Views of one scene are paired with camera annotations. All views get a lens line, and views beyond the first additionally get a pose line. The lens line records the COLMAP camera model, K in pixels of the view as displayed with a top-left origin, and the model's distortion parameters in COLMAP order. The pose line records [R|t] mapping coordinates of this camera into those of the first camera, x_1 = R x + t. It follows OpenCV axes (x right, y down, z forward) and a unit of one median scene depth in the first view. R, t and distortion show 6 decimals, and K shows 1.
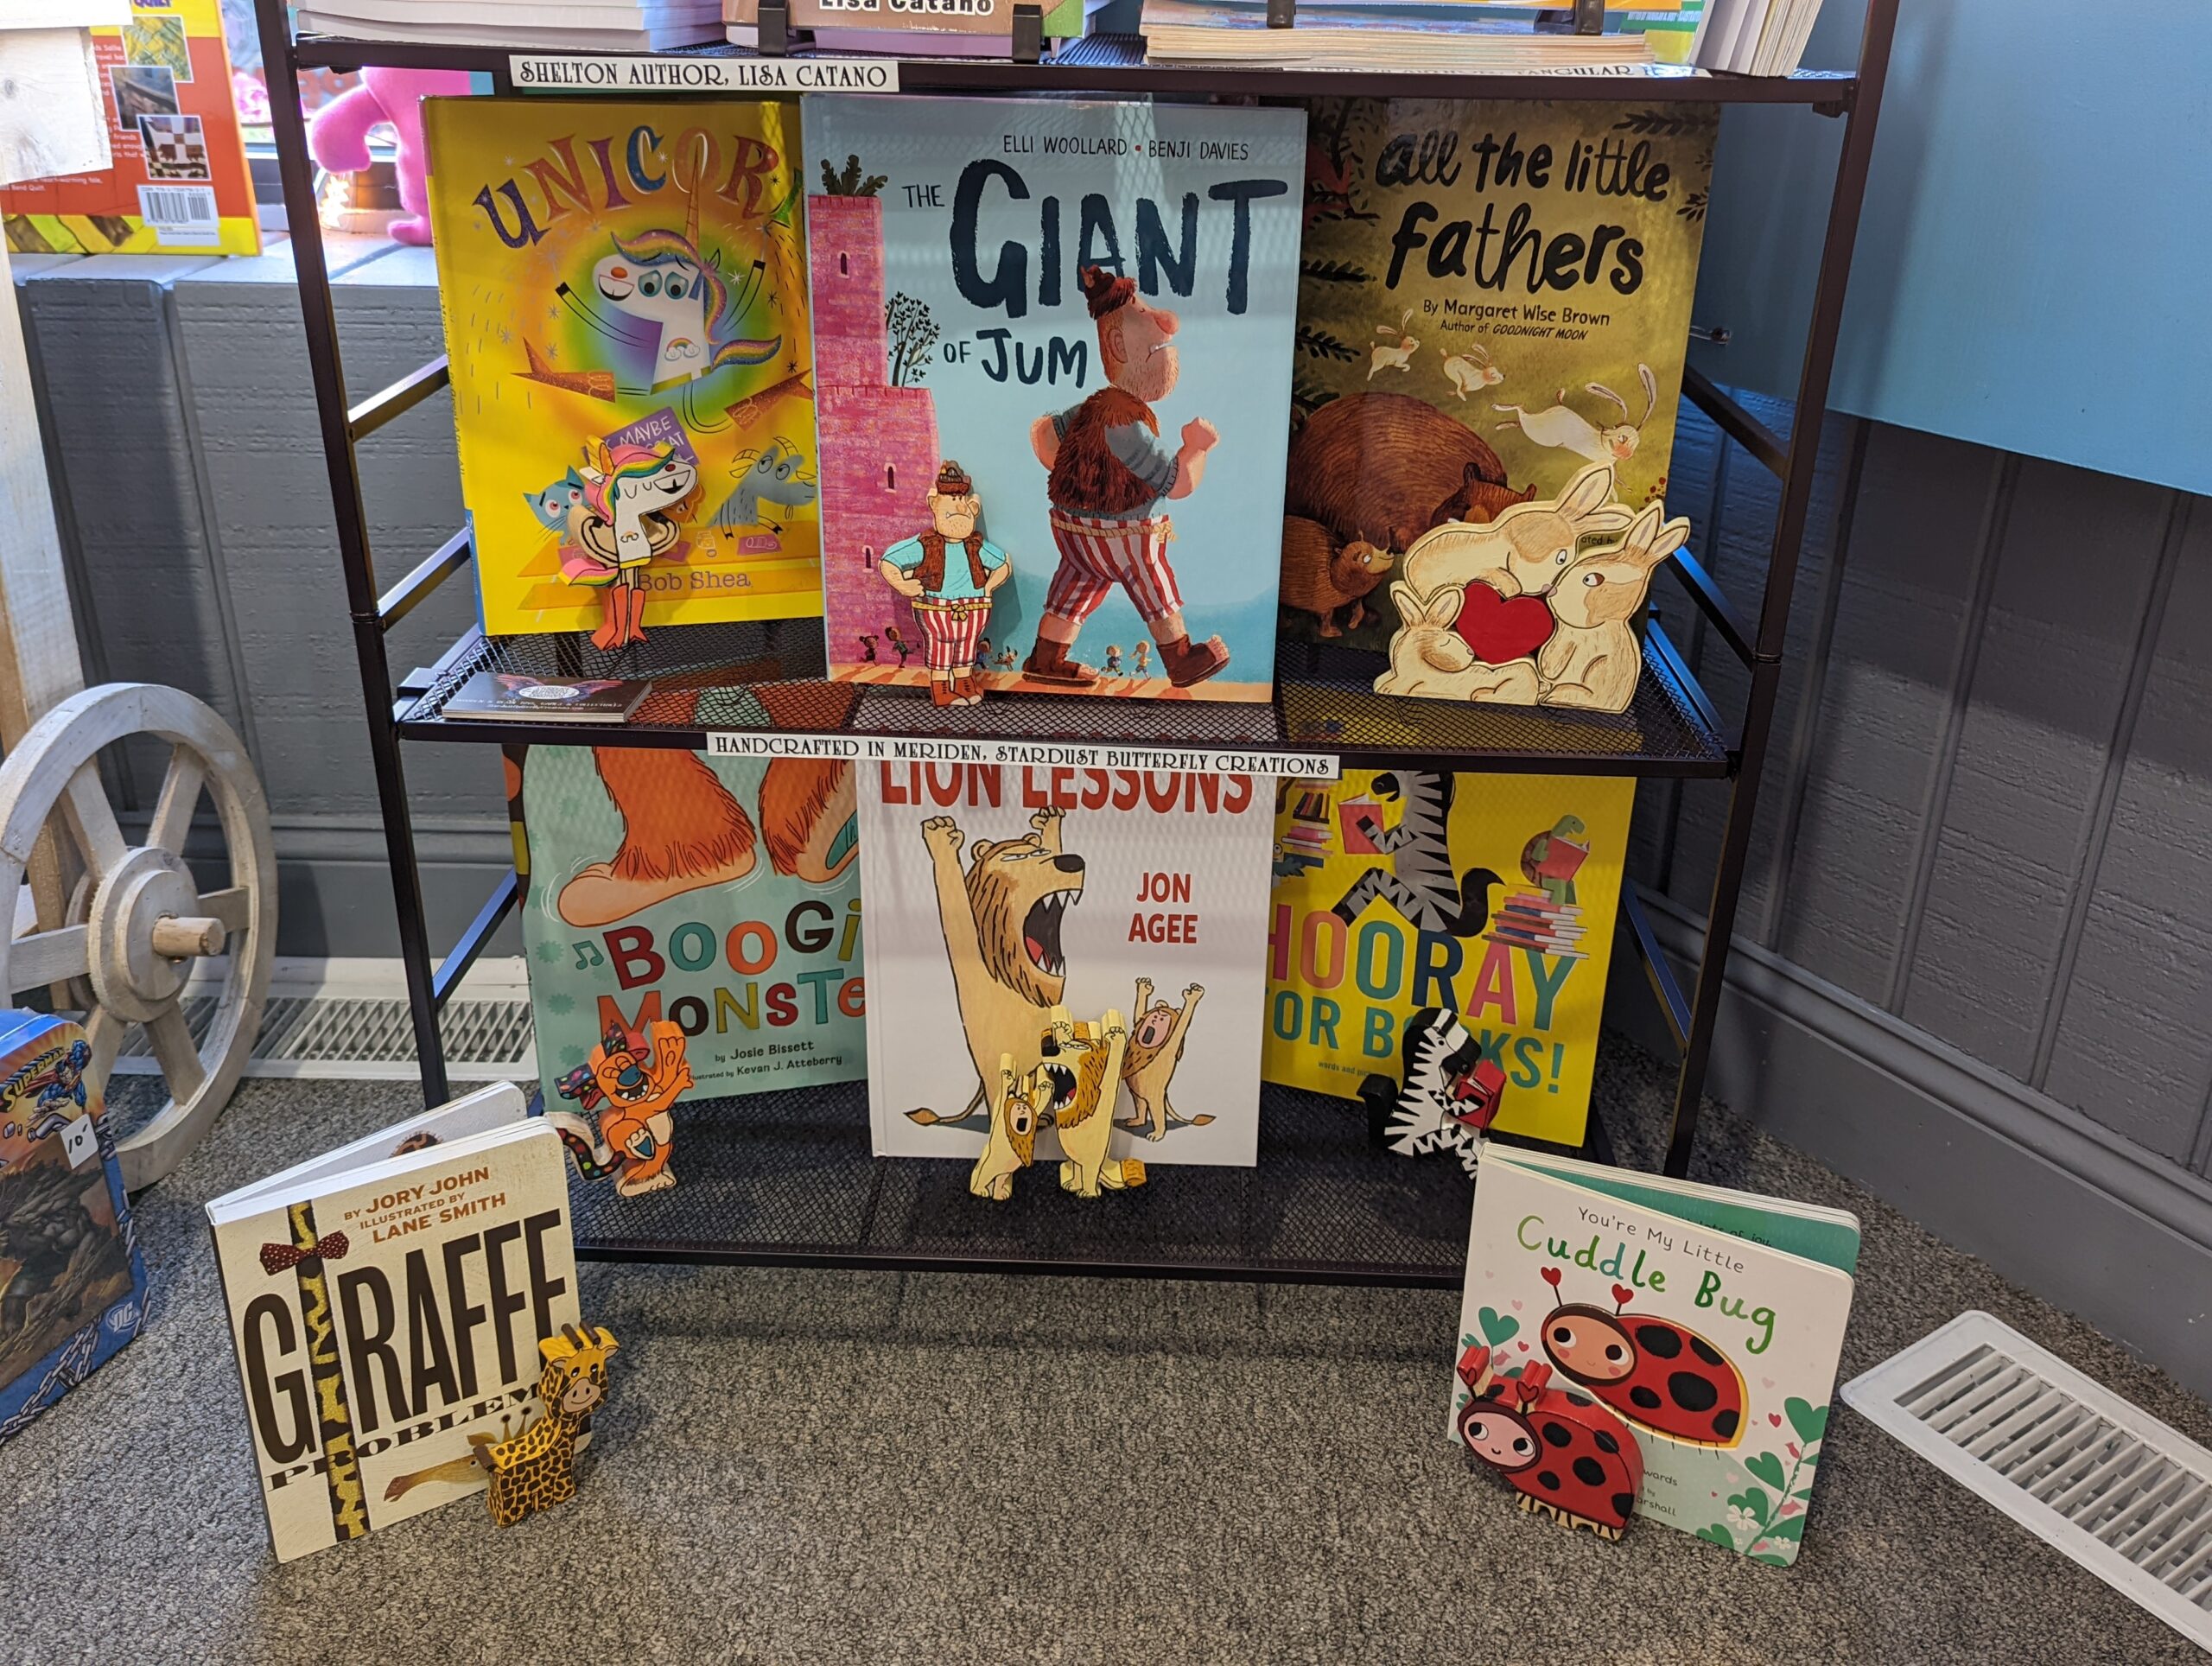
lens RADIAL K [[1962.9, 0, 1106.0], [0, 1962.9, 833.0], [0, 0, 1]] dist [0.044036, -0.104278]
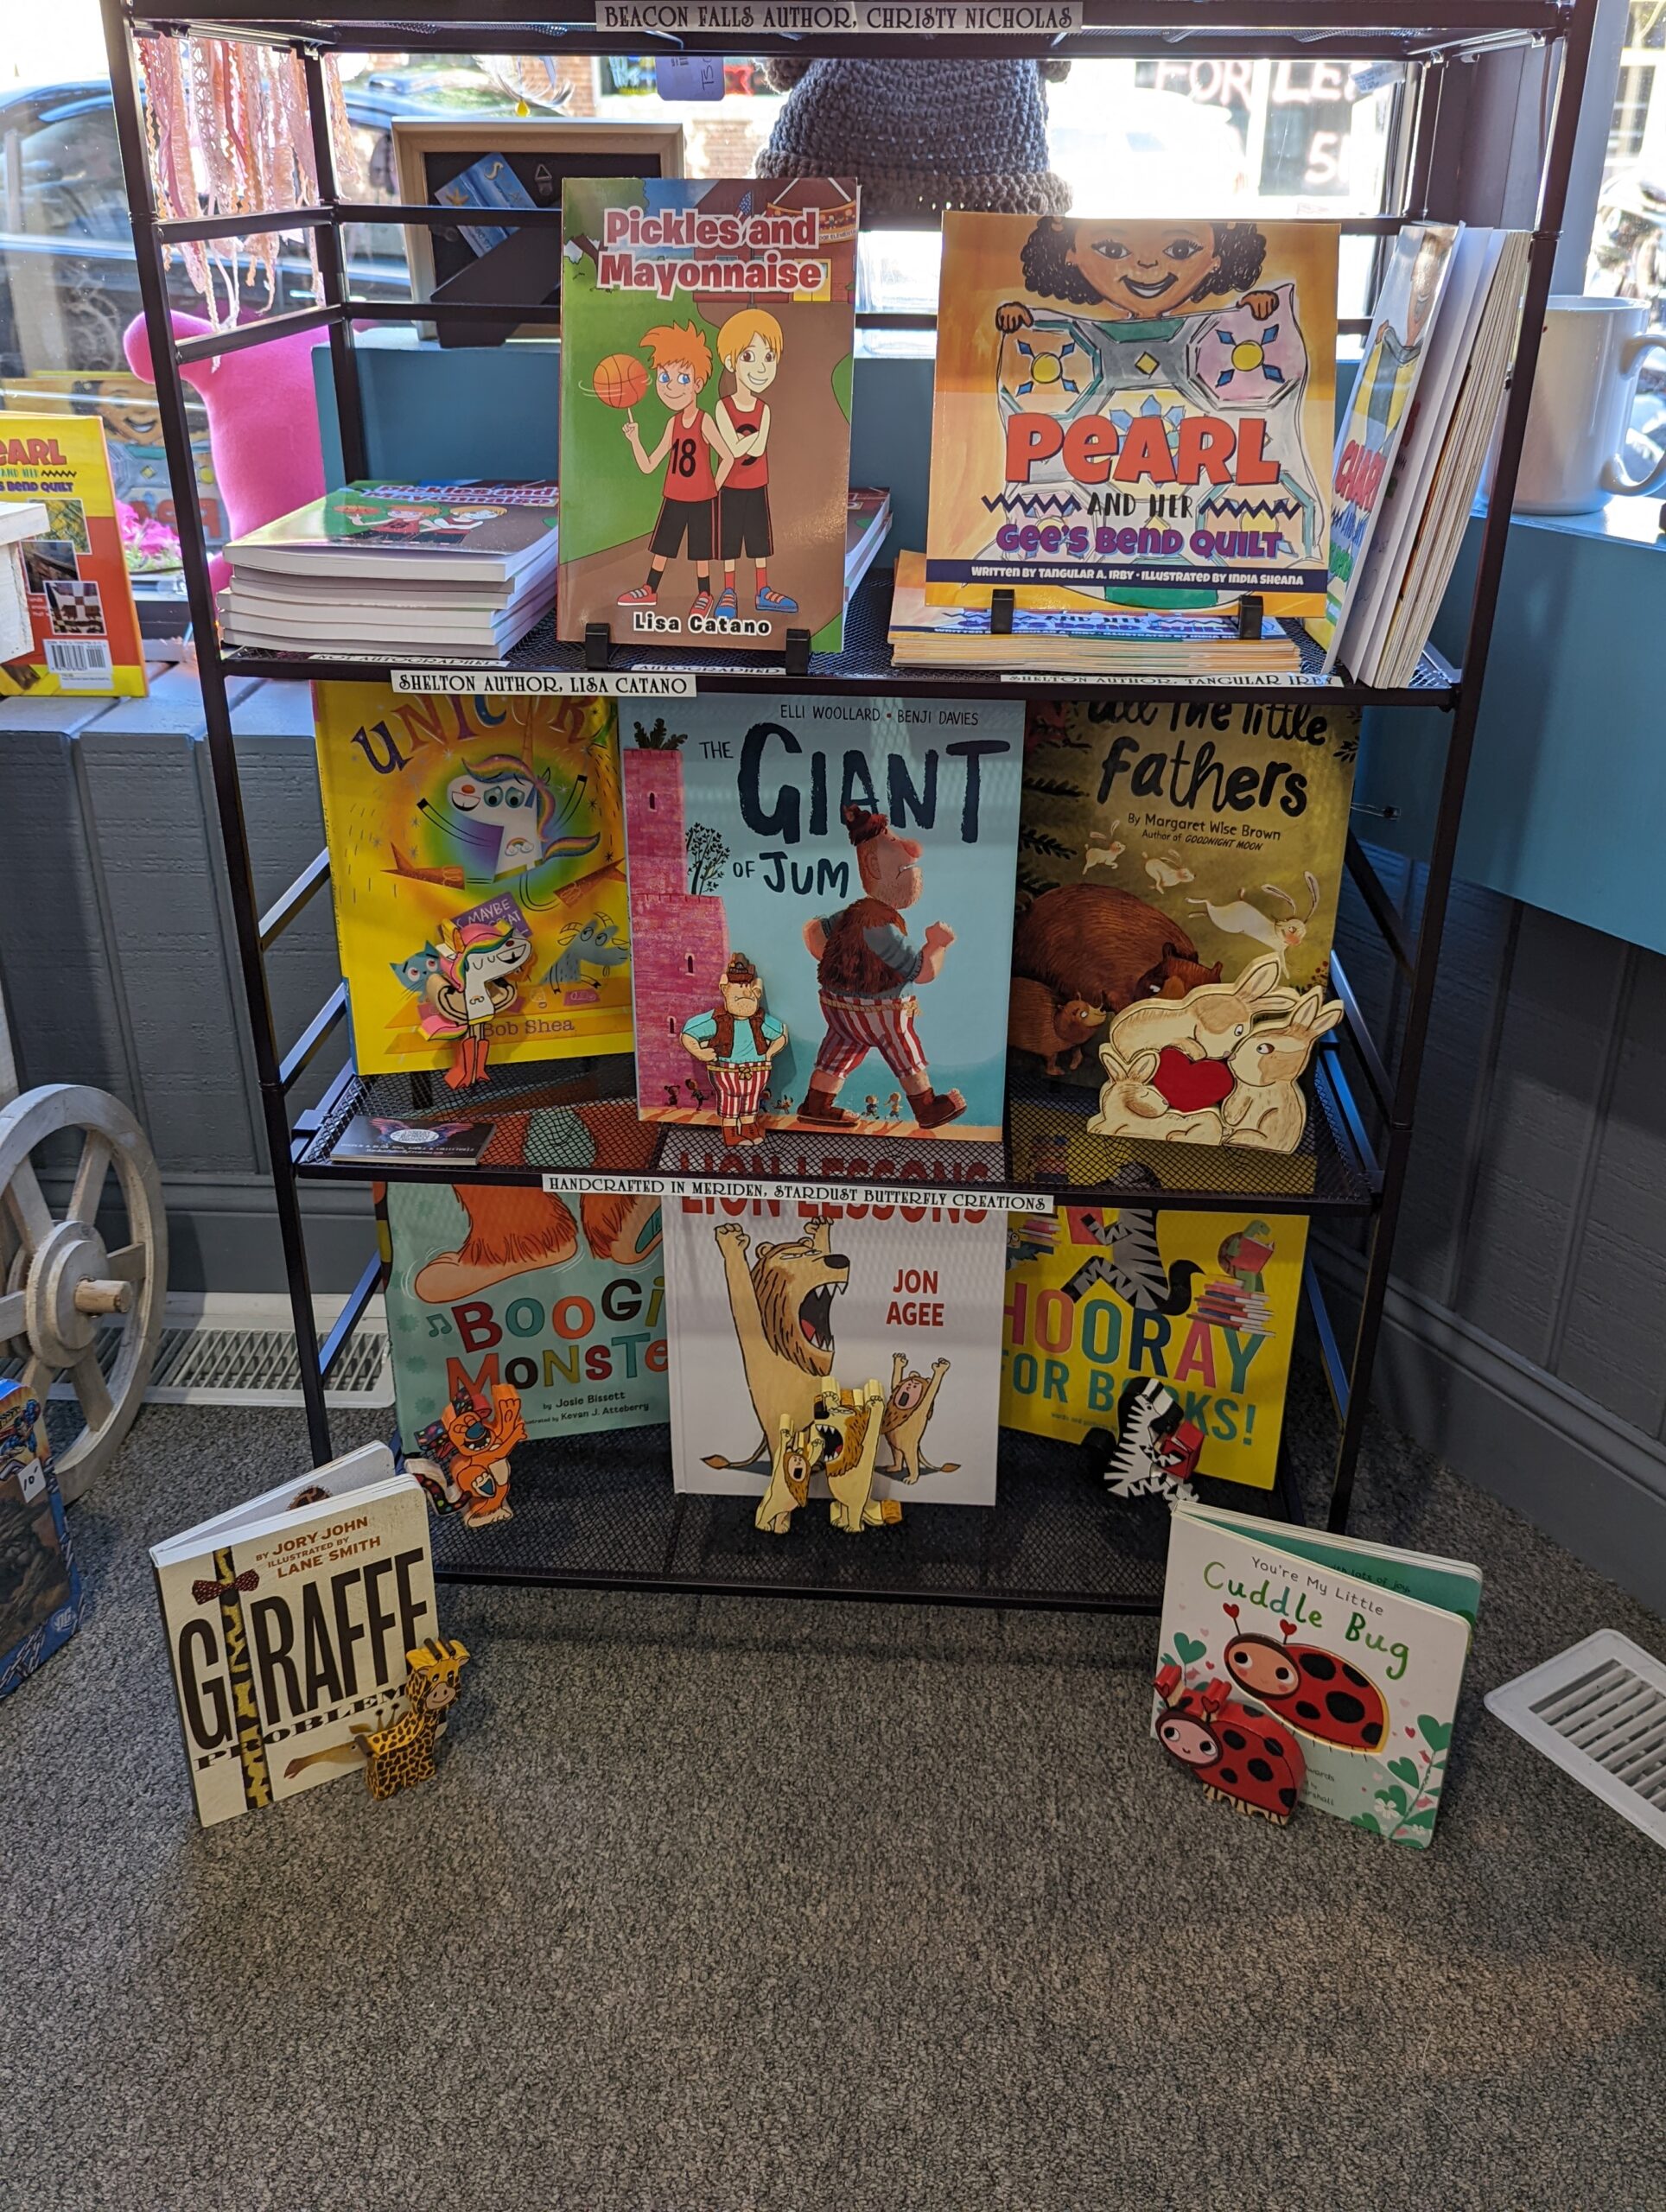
lens RADIAL K [[1996.0, 0, 833.0], [0, 1996.0, 1106.0], [0, 0, 1]] dist [0.053939, -0.191663]
pose [[0.999299, 0.003454, -0.037267, 0.025366], [-0.002185, 0.999418, 0.034037, -0.128070], [0.037363, -0.033932, 0.998726, -0.233512]]
